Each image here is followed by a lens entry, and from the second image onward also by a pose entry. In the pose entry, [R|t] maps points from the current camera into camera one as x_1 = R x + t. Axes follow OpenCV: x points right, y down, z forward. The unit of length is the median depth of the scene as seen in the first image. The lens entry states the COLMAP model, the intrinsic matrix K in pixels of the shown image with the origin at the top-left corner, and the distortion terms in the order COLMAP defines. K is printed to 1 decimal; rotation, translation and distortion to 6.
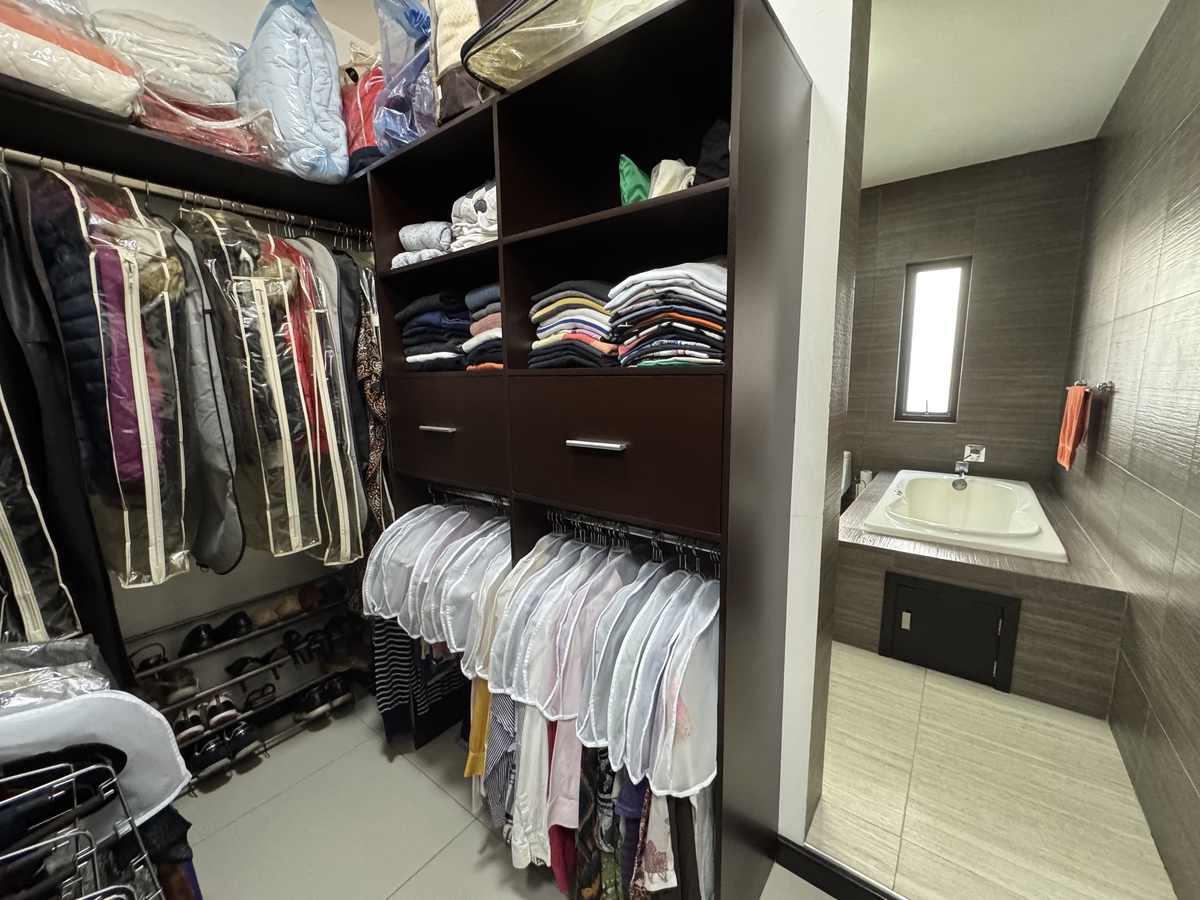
lens RADIAL K [[478.0, 0, 601.0], [0, 478.0, 450.3], [0, 0, 1]] dist [-0.000913, 0.000220]
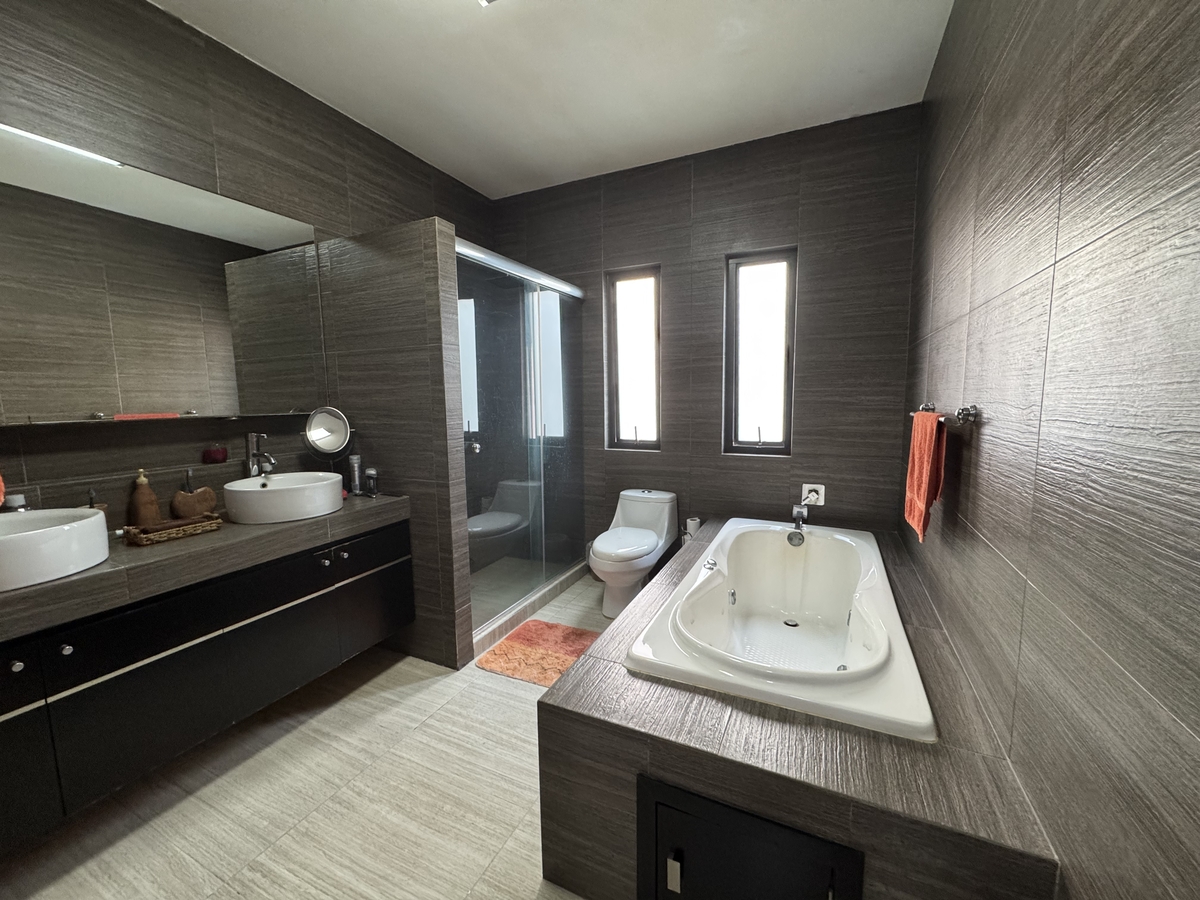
lens RADIAL K [[478.0, 0, 601.1], [0, 478.0, 449.6], [0, 0, 1]] dist [-0.000913, 0.000220]
pose [[0.978152, -0.019713, 0.206956, 0.295593], [0.028596, 0.998790, -0.040021, -0.048618], [-0.205917, 0.045064, 0.977531, 0.316066]]
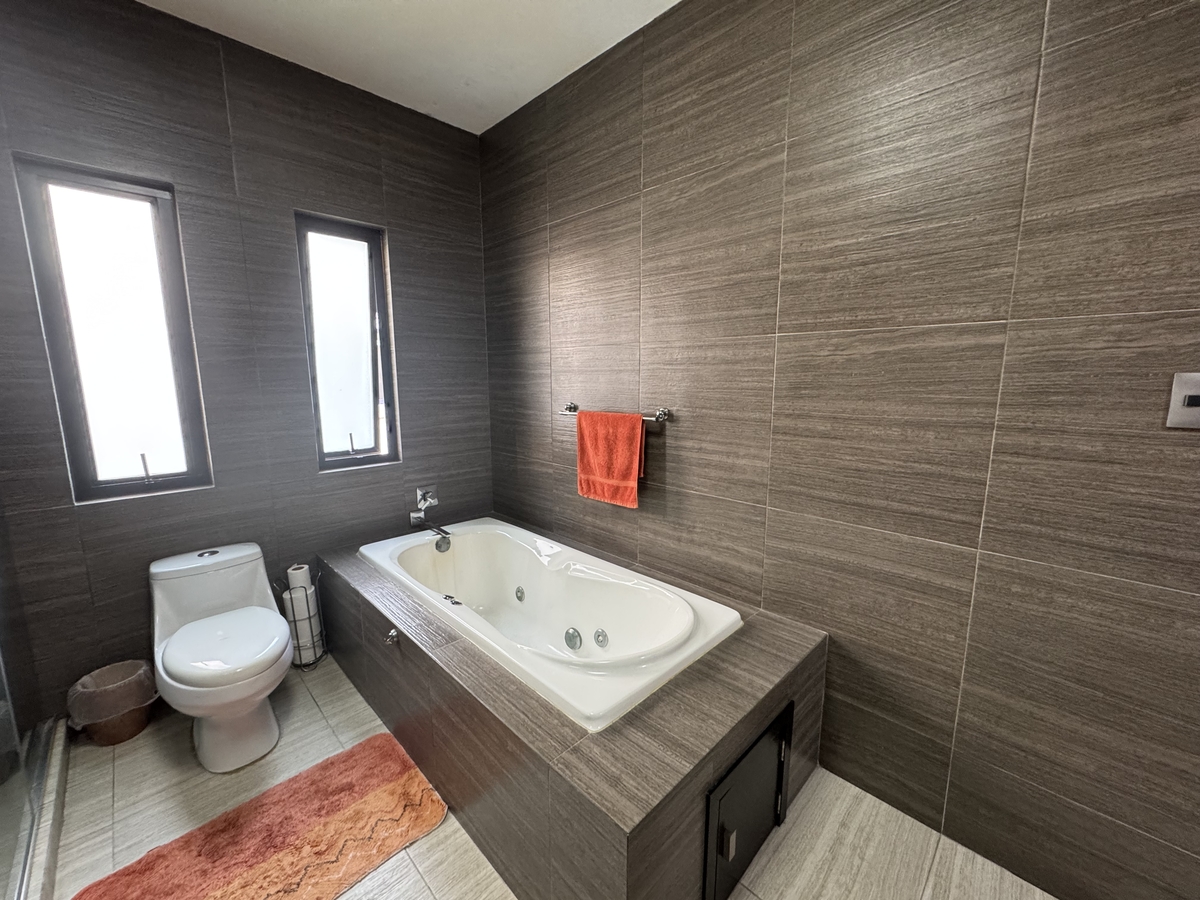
lens RADIAL K [[478.0, 0, 600.8], [0, 478.0, 448.9], [0, 0, 1]] dist [-0.000913, 0.000220]
pose [[0.130336, -0.144220, 0.980925, 0.076661], [0.146290, 0.981333, 0.124842, -0.131569], [-0.980618, 0.127228, 0.149001, 0.636846]]
